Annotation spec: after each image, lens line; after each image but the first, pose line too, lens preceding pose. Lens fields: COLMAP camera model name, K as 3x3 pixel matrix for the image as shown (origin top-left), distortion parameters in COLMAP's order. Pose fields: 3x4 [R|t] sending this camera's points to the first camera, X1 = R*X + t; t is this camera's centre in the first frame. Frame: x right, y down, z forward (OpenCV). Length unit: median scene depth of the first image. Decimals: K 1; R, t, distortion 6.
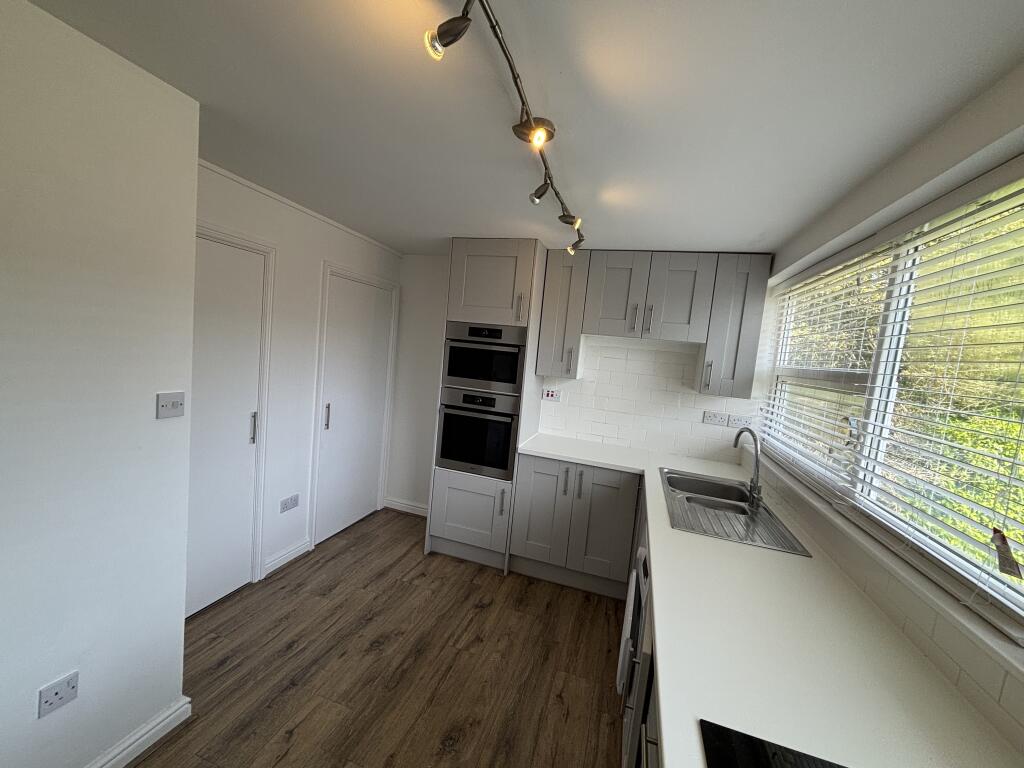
lens RADIAL K [[417.3, 0, 512.4], [0, 417.3, 382.3], [0, 0, 1]] dist [0.001010, -0.000223]
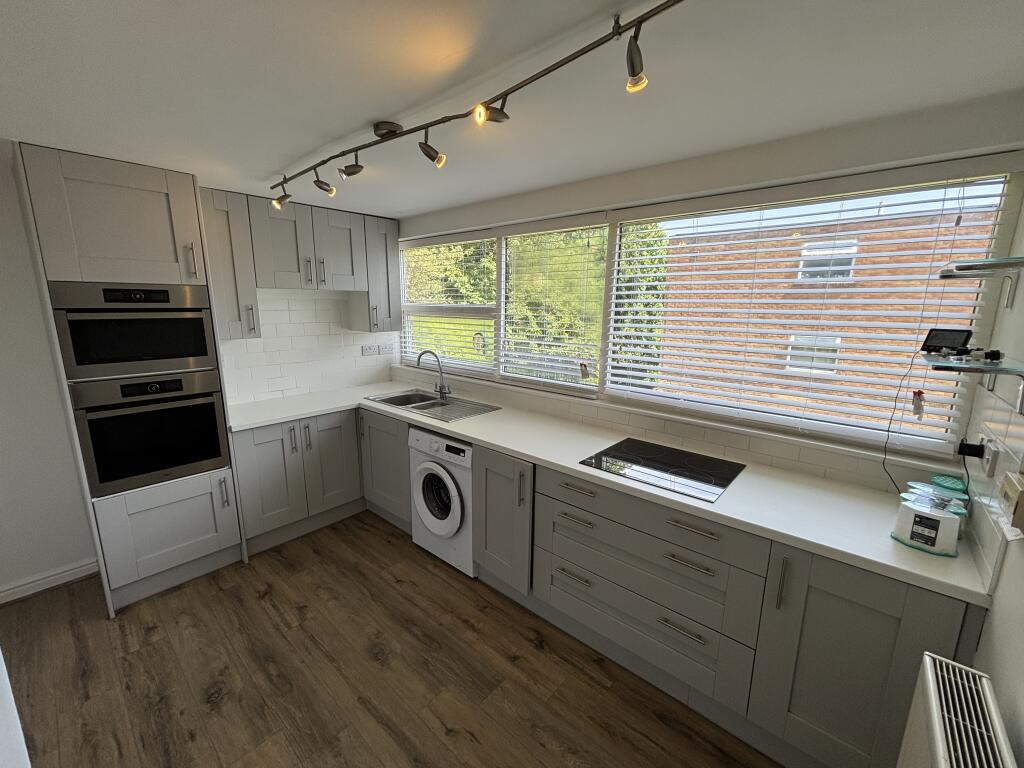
lens RADIAL K [[417.3, 0, 512.4], [0, 417.3, 382.3], [0, 0, 1]] dist [0.001010, -0.000223]
pose [[0.410538, -0.265380, 0.872372, -0.483713], [0.106829, 0.964122, 0.243017, -0.082489], [-0.905564, -0.006573, 0.424159, 0.089914]]
